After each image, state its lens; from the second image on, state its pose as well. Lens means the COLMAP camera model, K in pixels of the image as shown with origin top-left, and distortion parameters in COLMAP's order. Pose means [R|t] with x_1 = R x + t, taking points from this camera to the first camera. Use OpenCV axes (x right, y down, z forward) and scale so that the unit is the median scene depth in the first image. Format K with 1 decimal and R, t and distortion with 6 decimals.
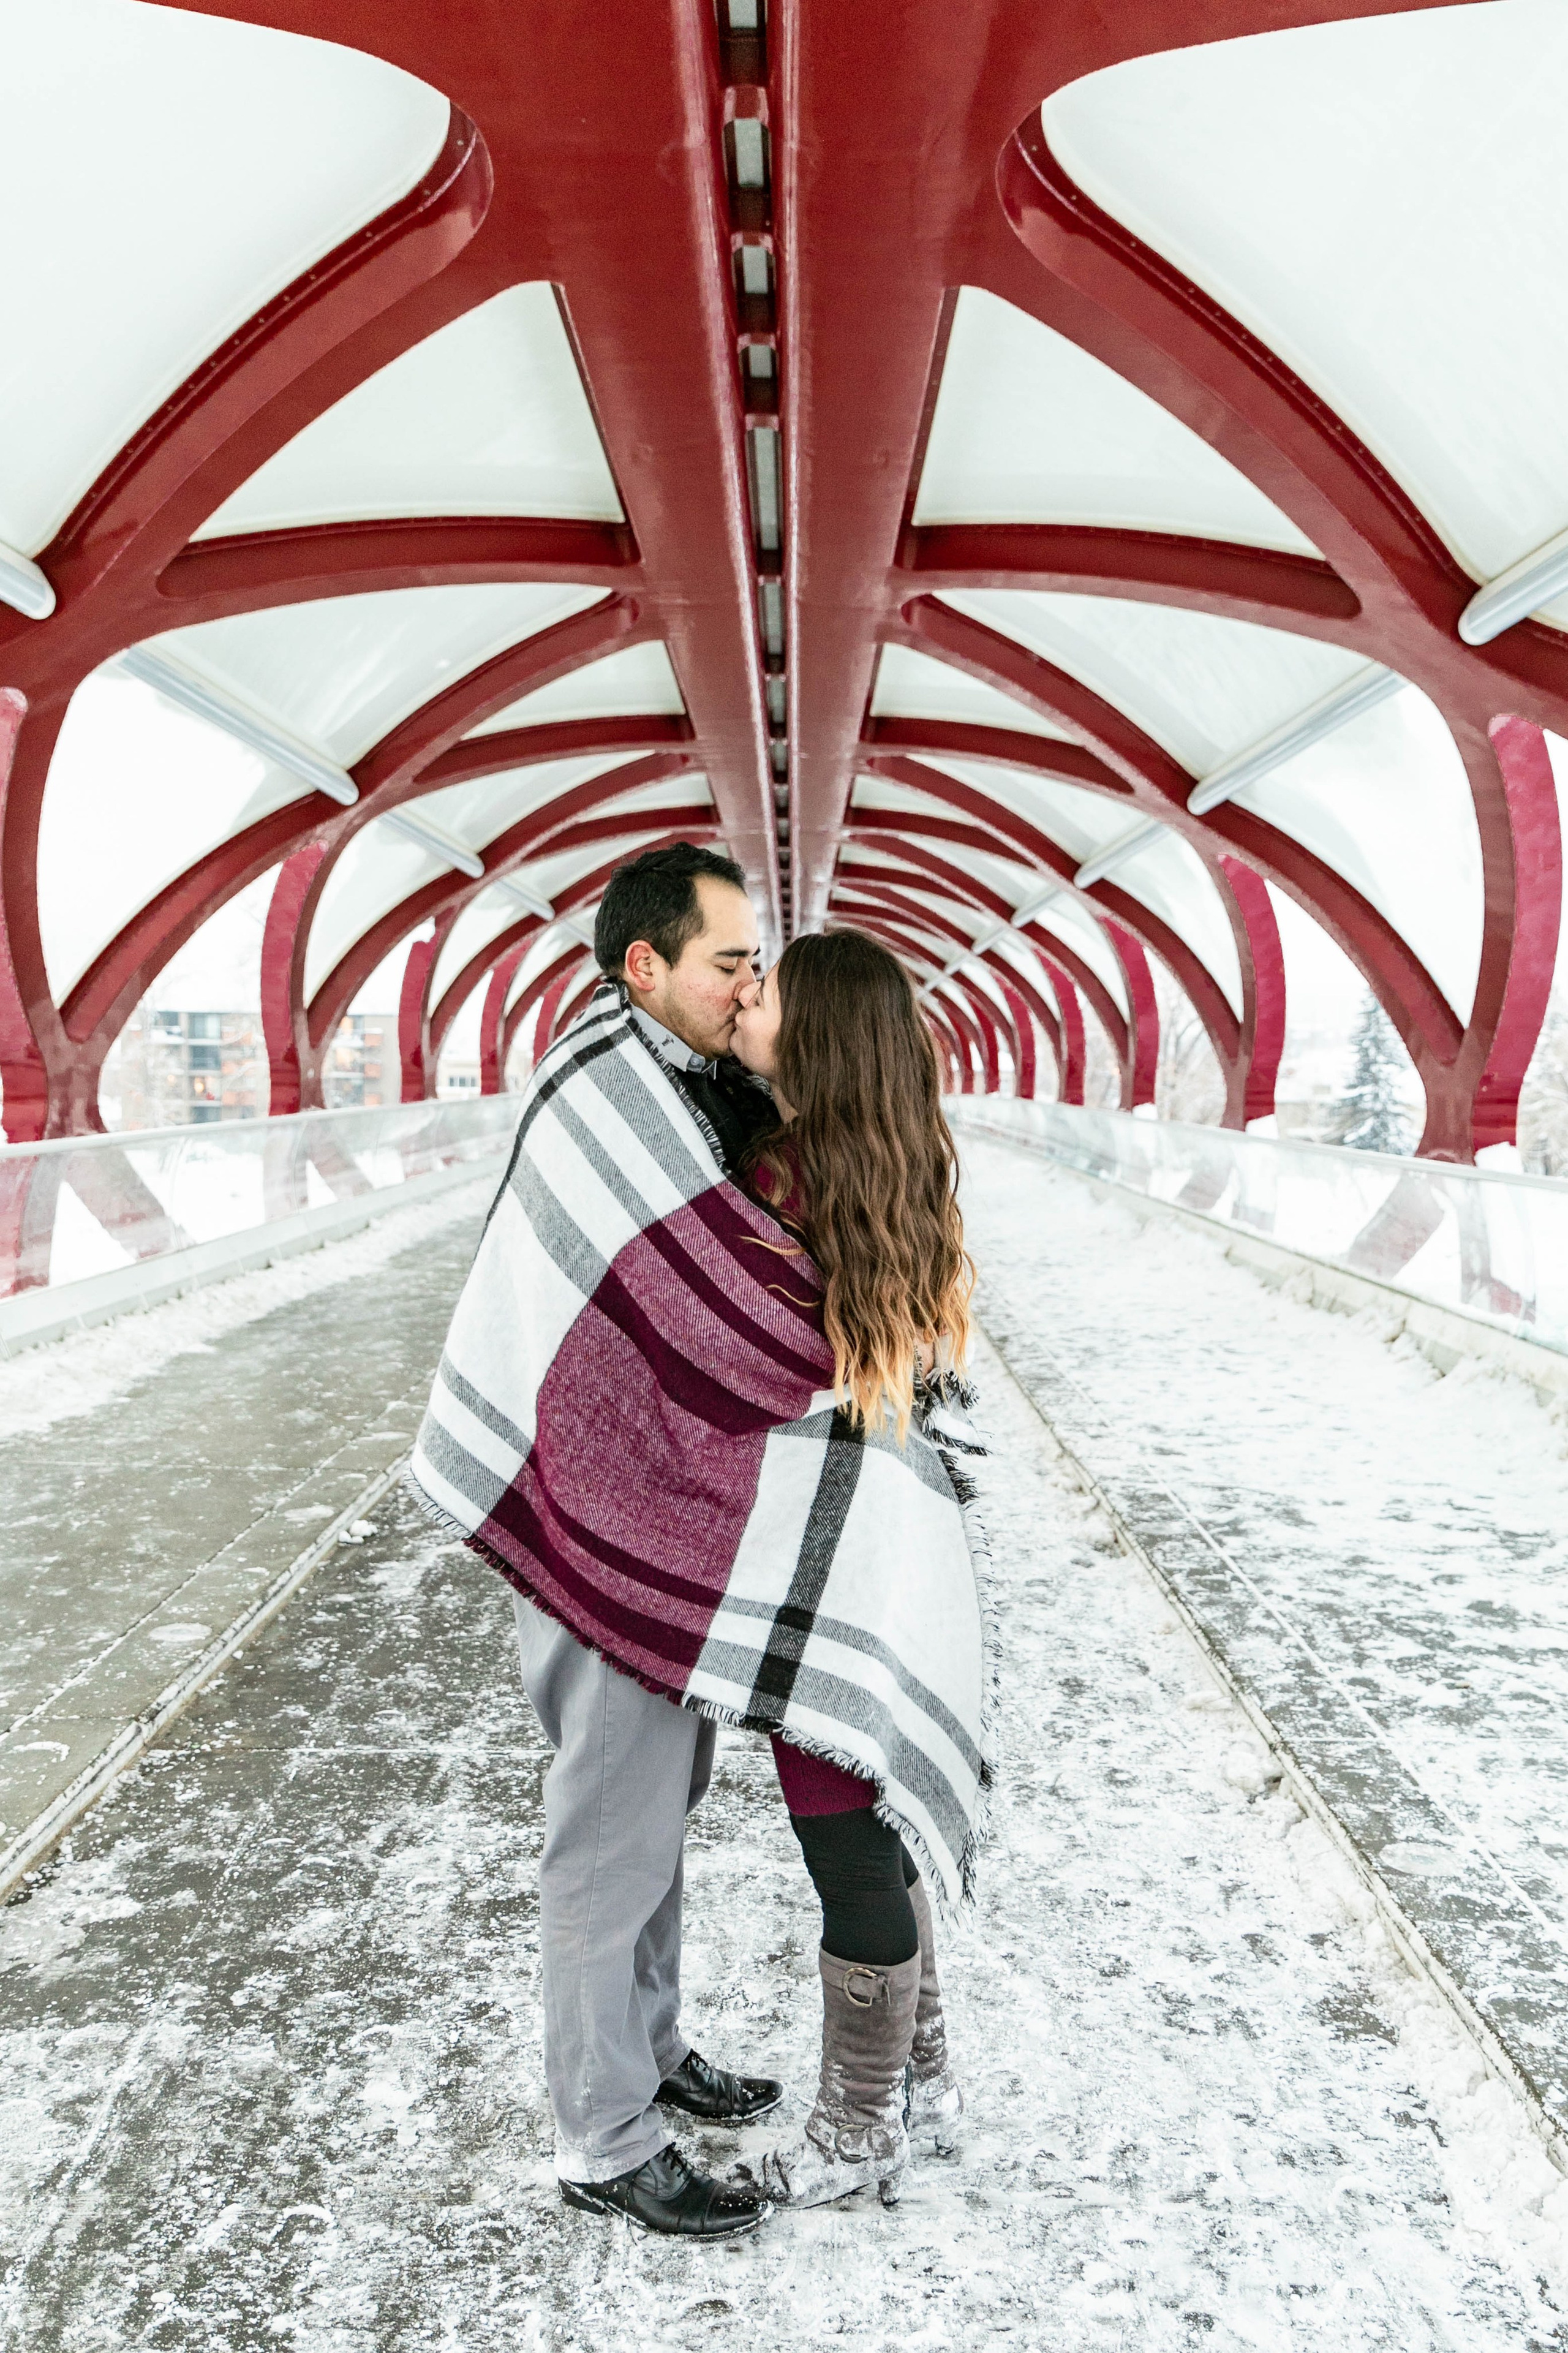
lens RADIAL K [[1972.0, 0, 802.5], [0, 1972.0, 1241.7], [0, 0, 1]] dist [0.008253, -0.010015]
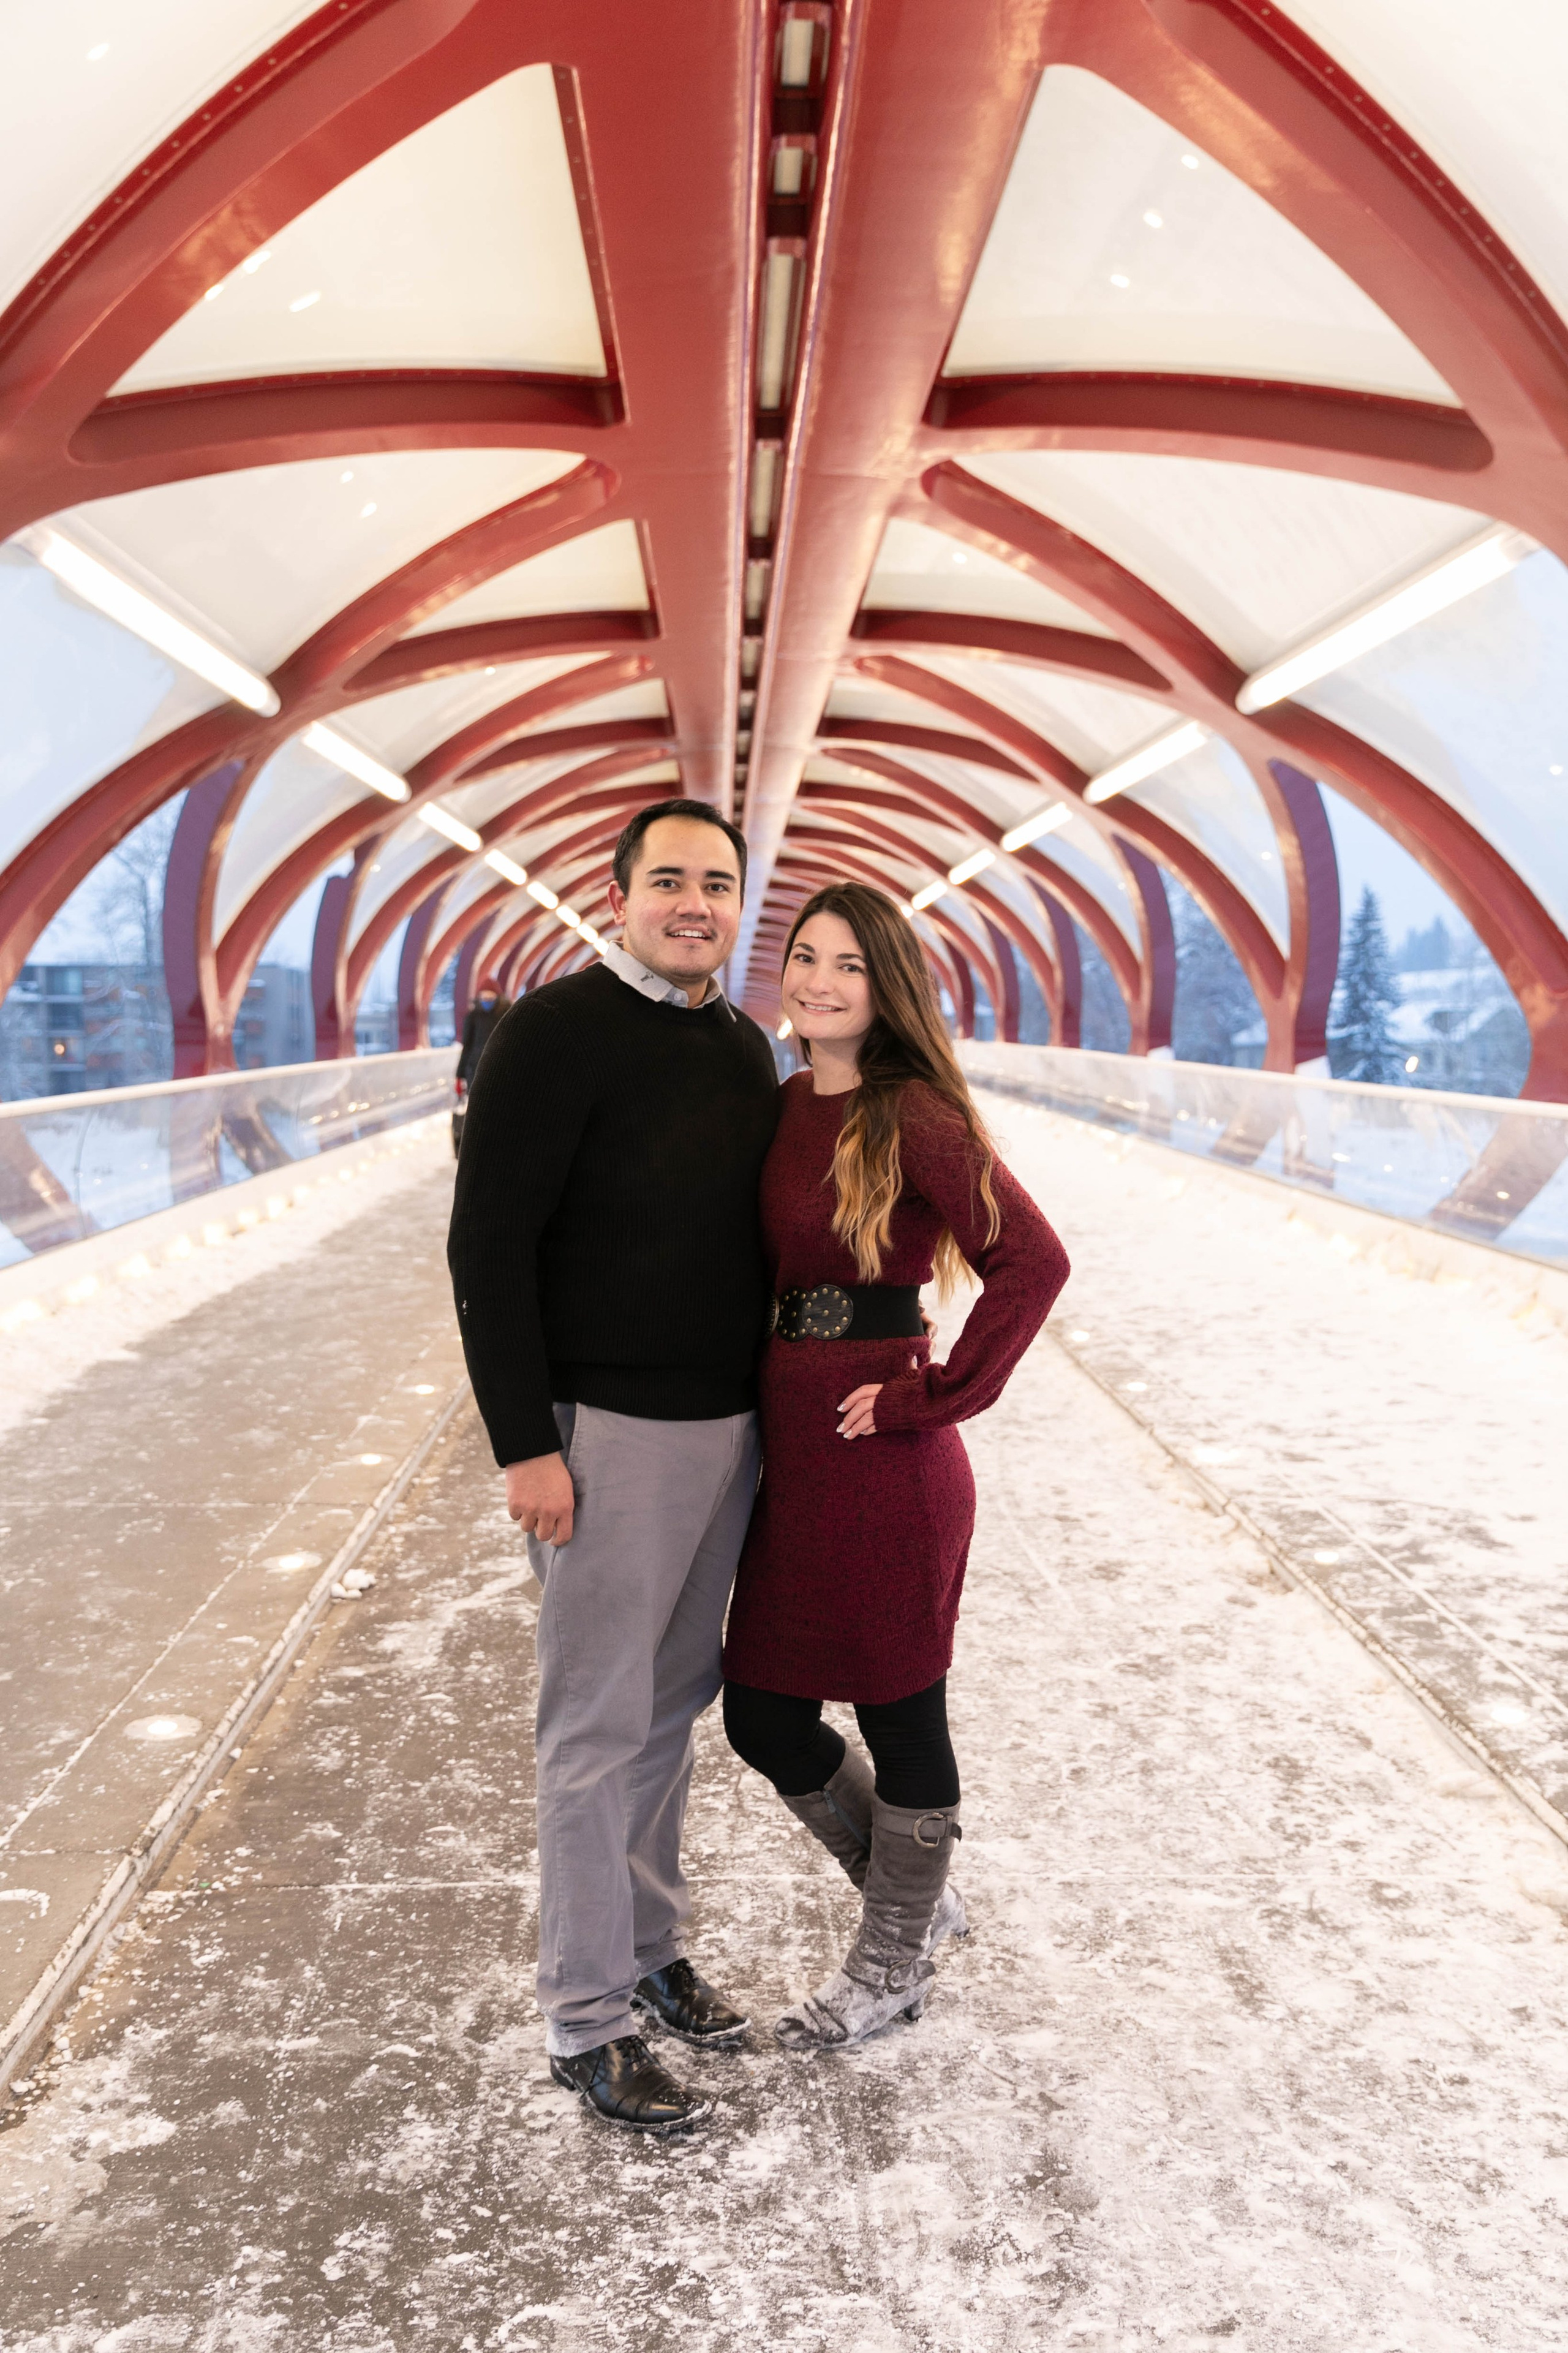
lens RADIAL K [[2183.9, 0, 784.8], [0, 2183.9, 1175.3], [0, 0, 1]] dist [-0.003386, 0.005687]
pose [[0.999490, -0.019411, 0.025372, -0.077479], [0.019789, 0.999696, -0.014710, -0.005960], [-0.025078, 0.015205, 0.999570, 0.104546]]
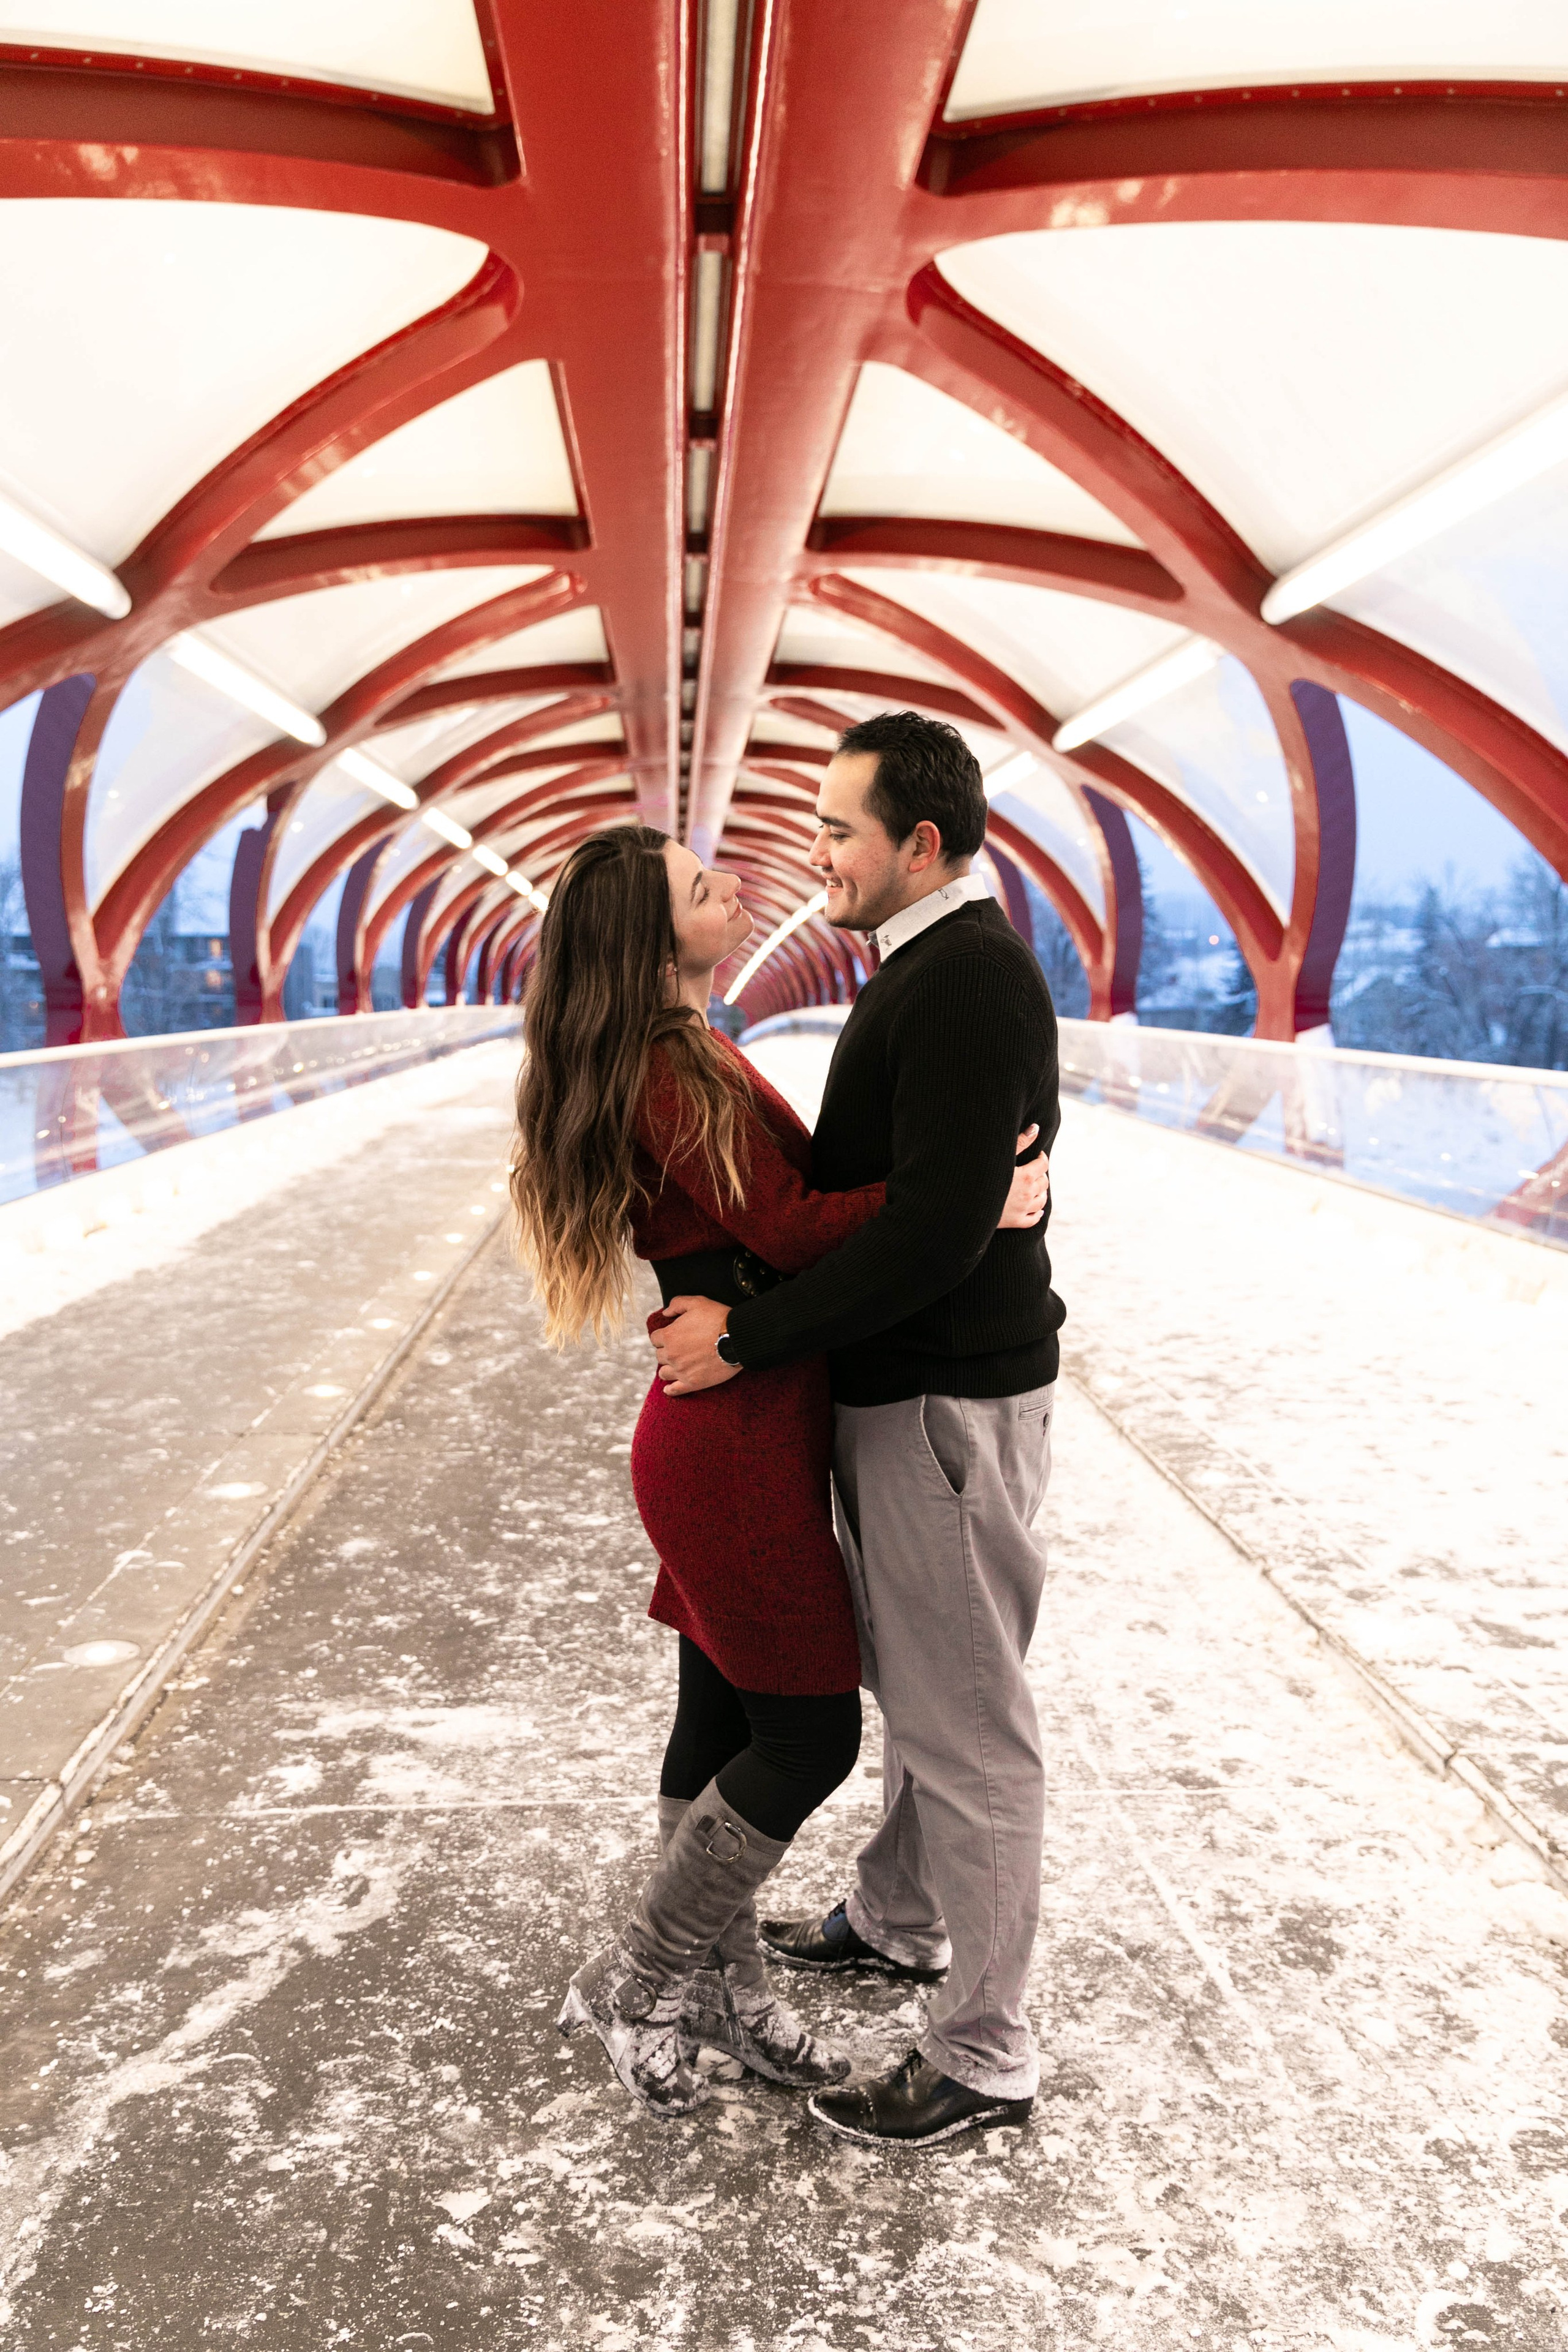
lens RADIAL K [[1936.4, 0, 784.4], [0, 1936.4, 1176.6], [0, 0, 1]] dist [-0.007823, 0.012838]
pose [[0.998385, -0.021945, 0.052399, -0.065443], [0.021324, 0.999696, 0.012378, -0.048650], [-0.052655, -0.011241, 0.998550, 0.653277]]
